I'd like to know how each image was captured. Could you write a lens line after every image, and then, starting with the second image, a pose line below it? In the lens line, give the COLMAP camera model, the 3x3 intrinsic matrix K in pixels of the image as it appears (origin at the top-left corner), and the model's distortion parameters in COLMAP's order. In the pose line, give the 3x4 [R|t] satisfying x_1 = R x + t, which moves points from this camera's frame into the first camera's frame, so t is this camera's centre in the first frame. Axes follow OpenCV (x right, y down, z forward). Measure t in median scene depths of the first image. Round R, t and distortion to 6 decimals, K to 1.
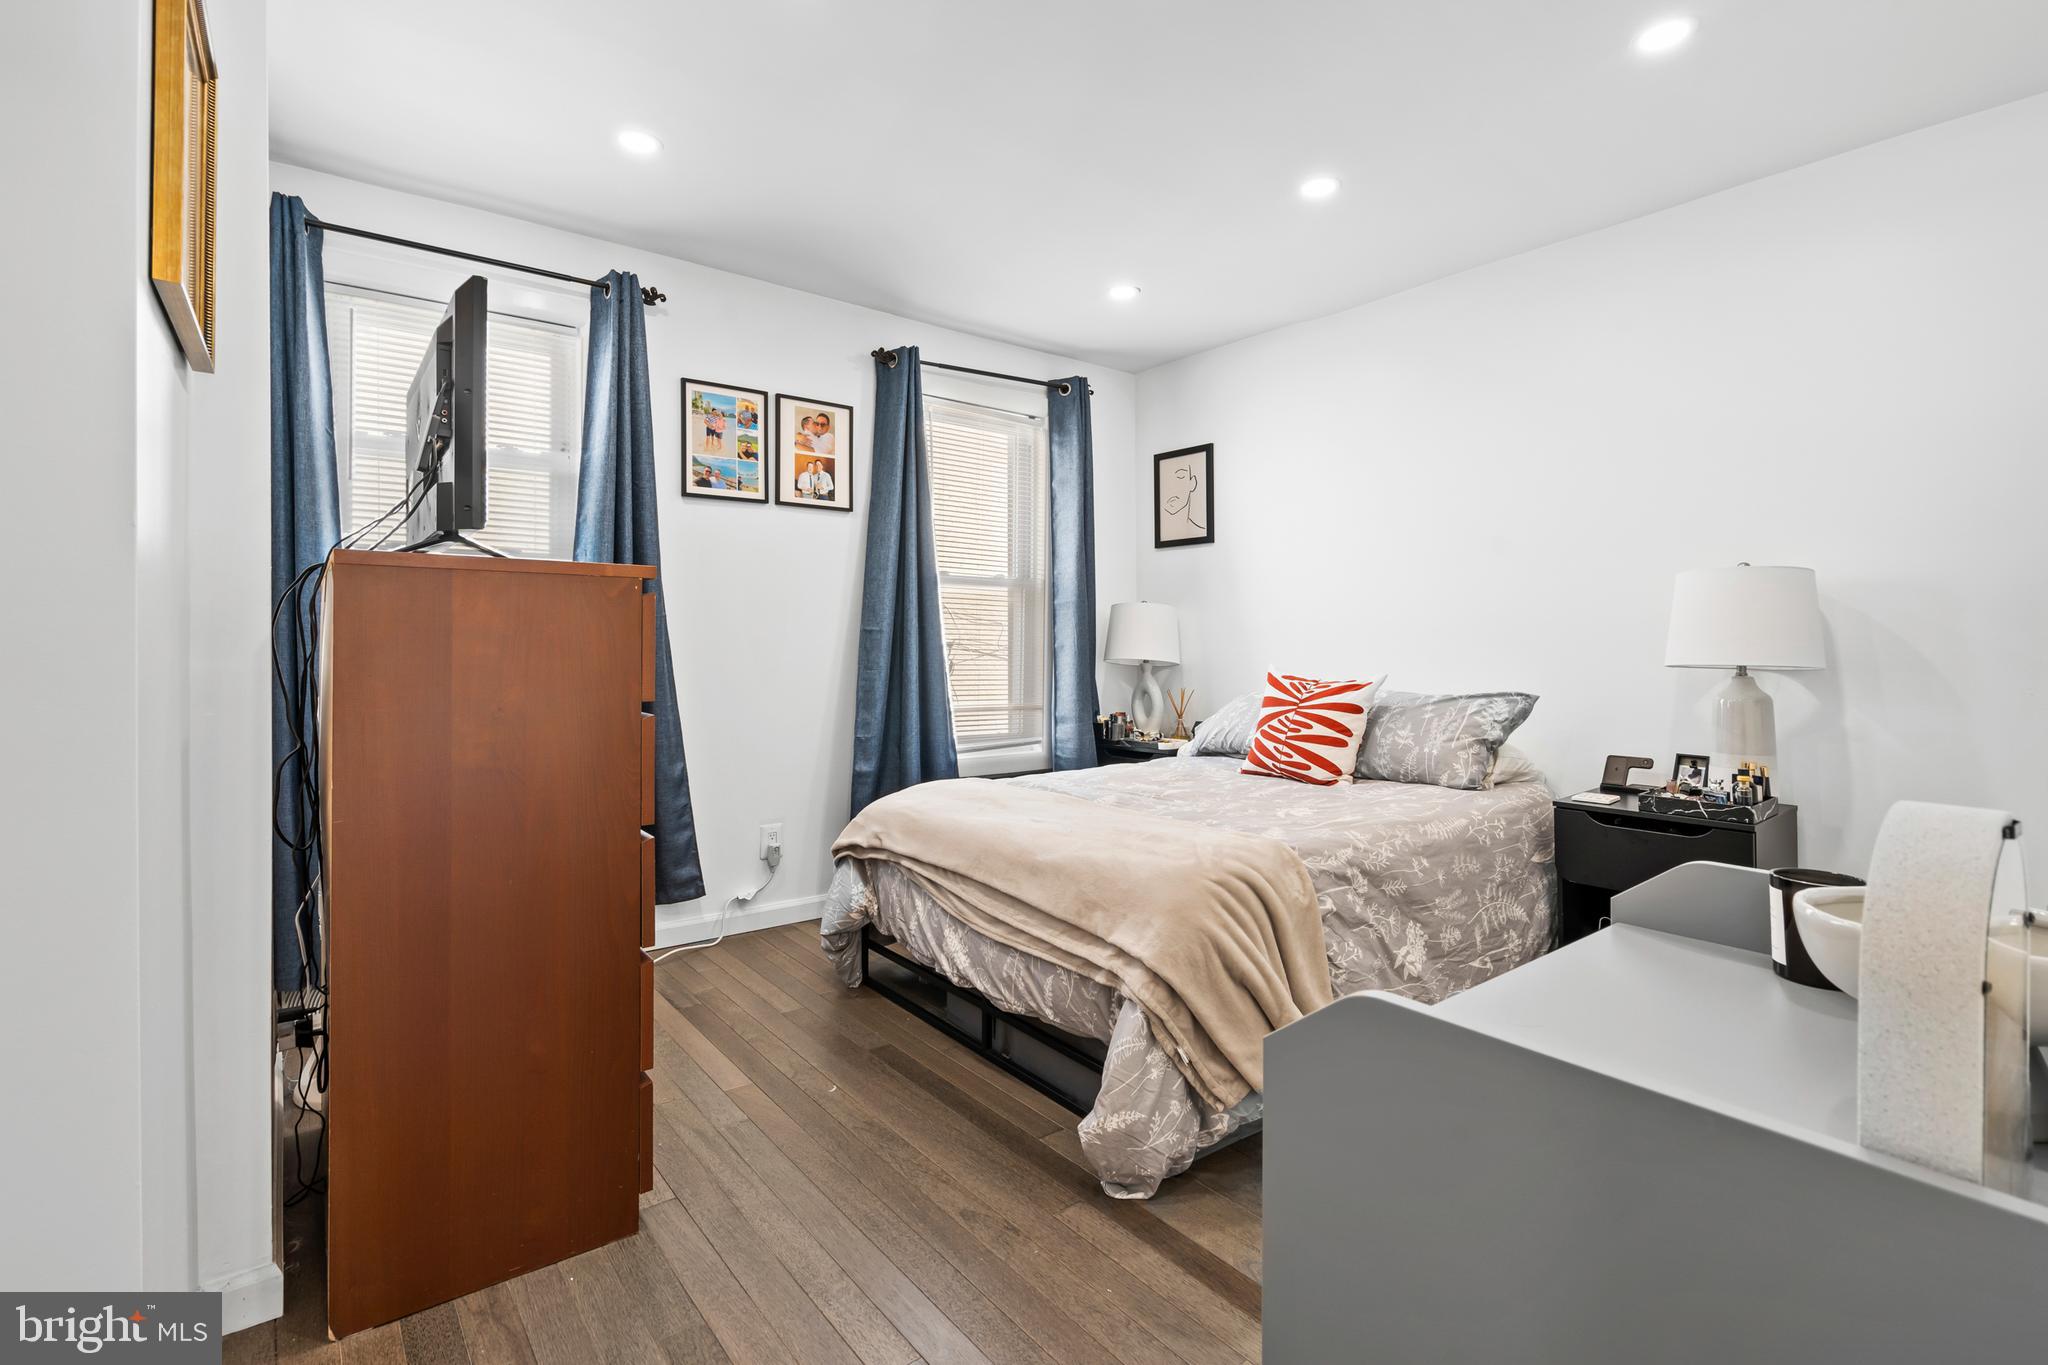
lens RADIAL K [[940.5, 0, 1018.5], [0, 940.5, 642.4], [0, 0, 1]] dist [-0.002492, -0.000034]
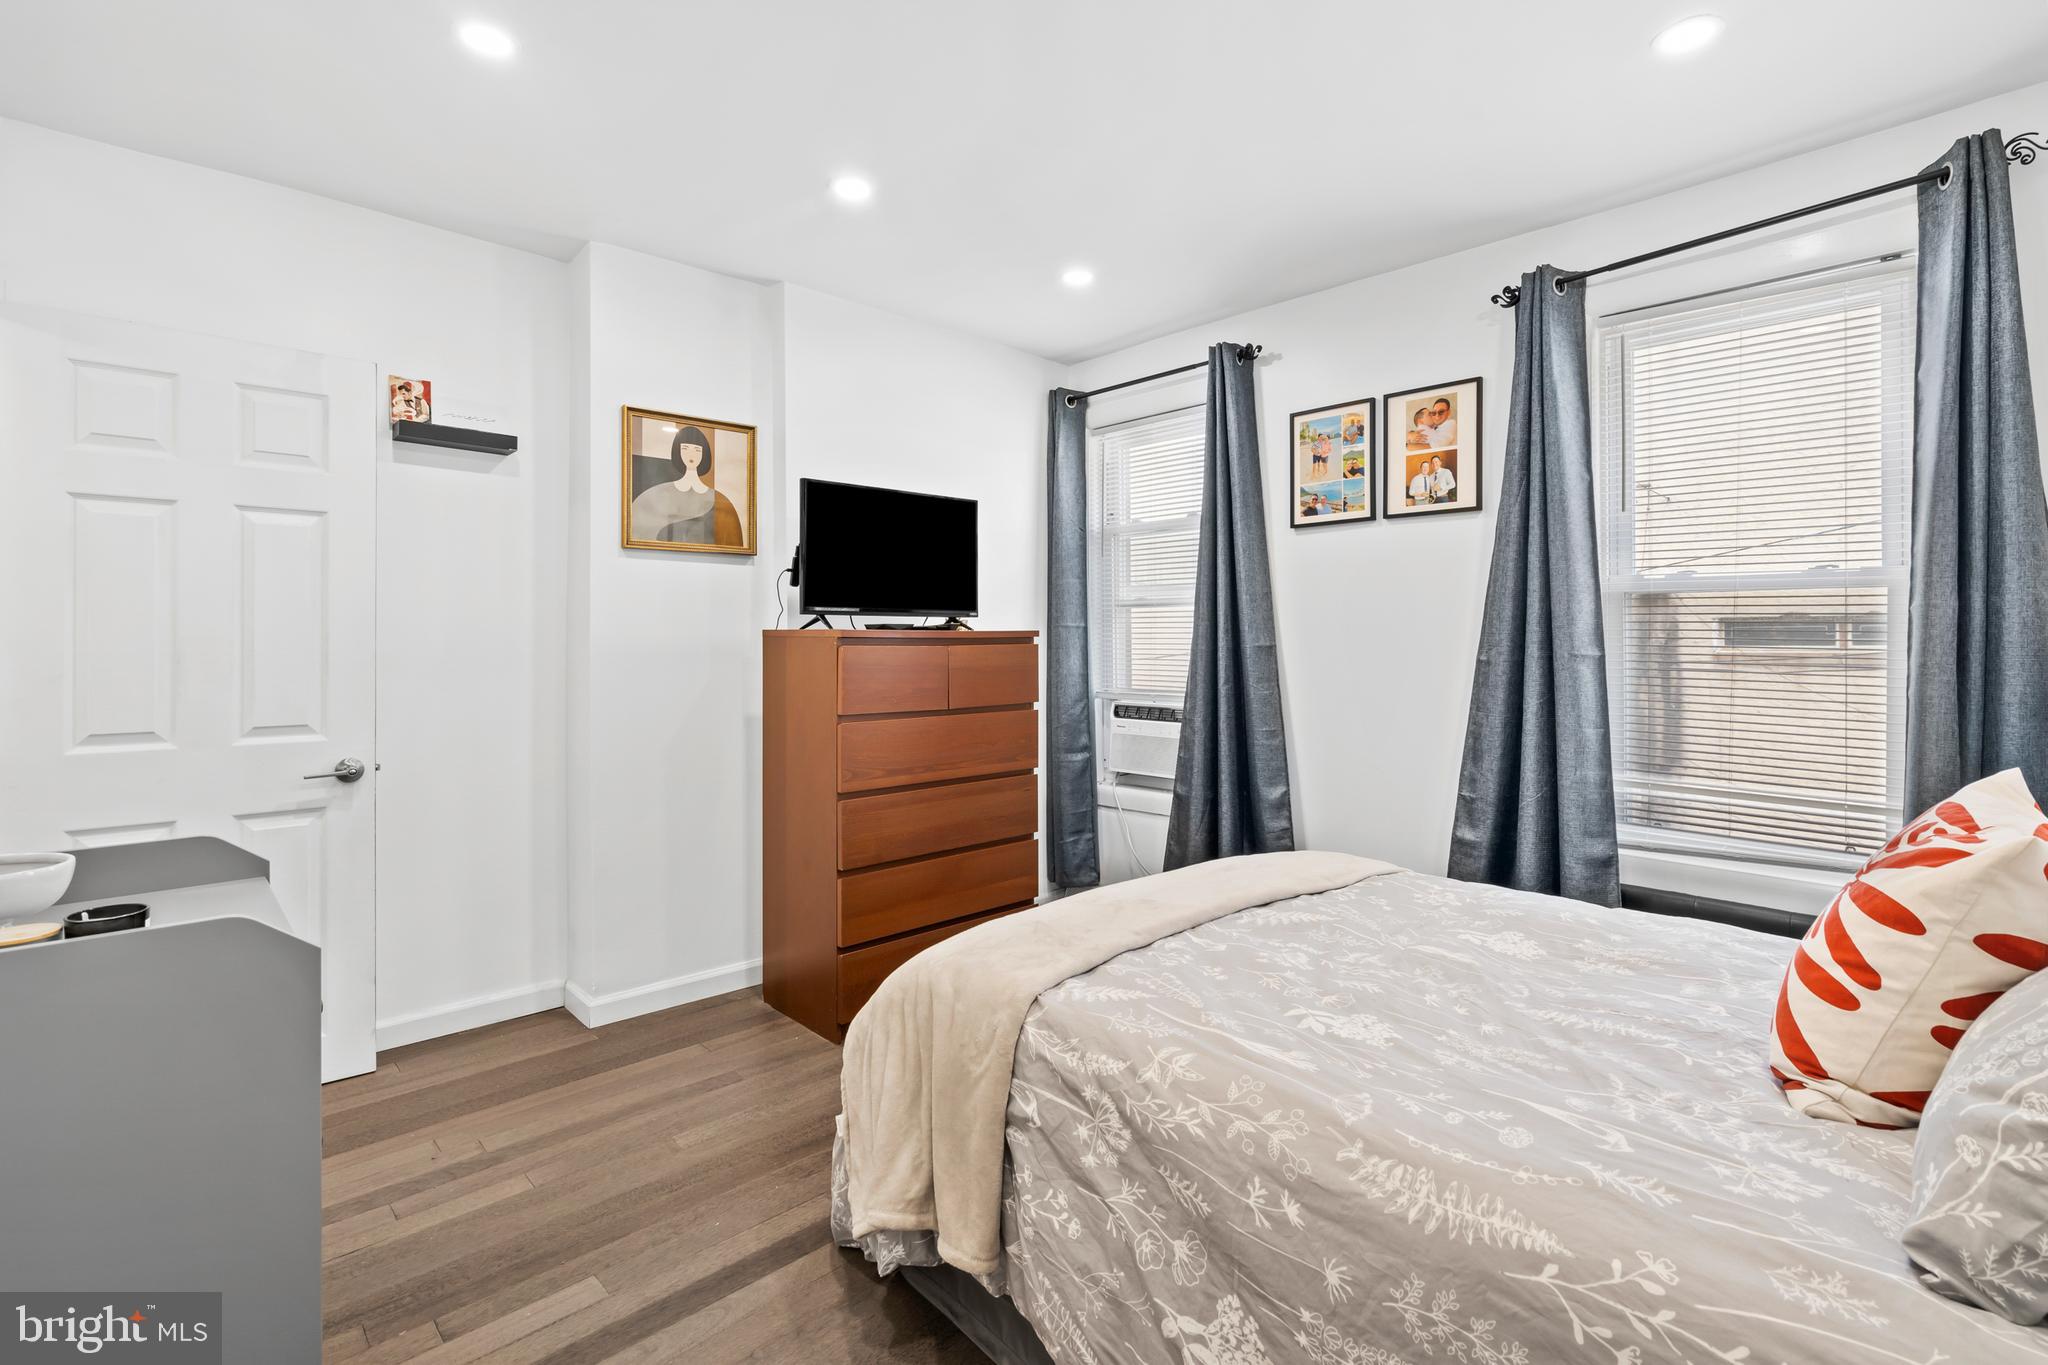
lens RADIAL K [[940.5, 0, 1018.5], [0, 940.5, 642.4], [0, 0, 1]] dist [-0.002492, -0.000034]
pose [[0.096638, -0.000312, -0.995320, 0.616235], [-0.001091, 0.999999, -0.000419, -0.029147], [0.995319, 0.001126, 0.096637, 0.581195]]
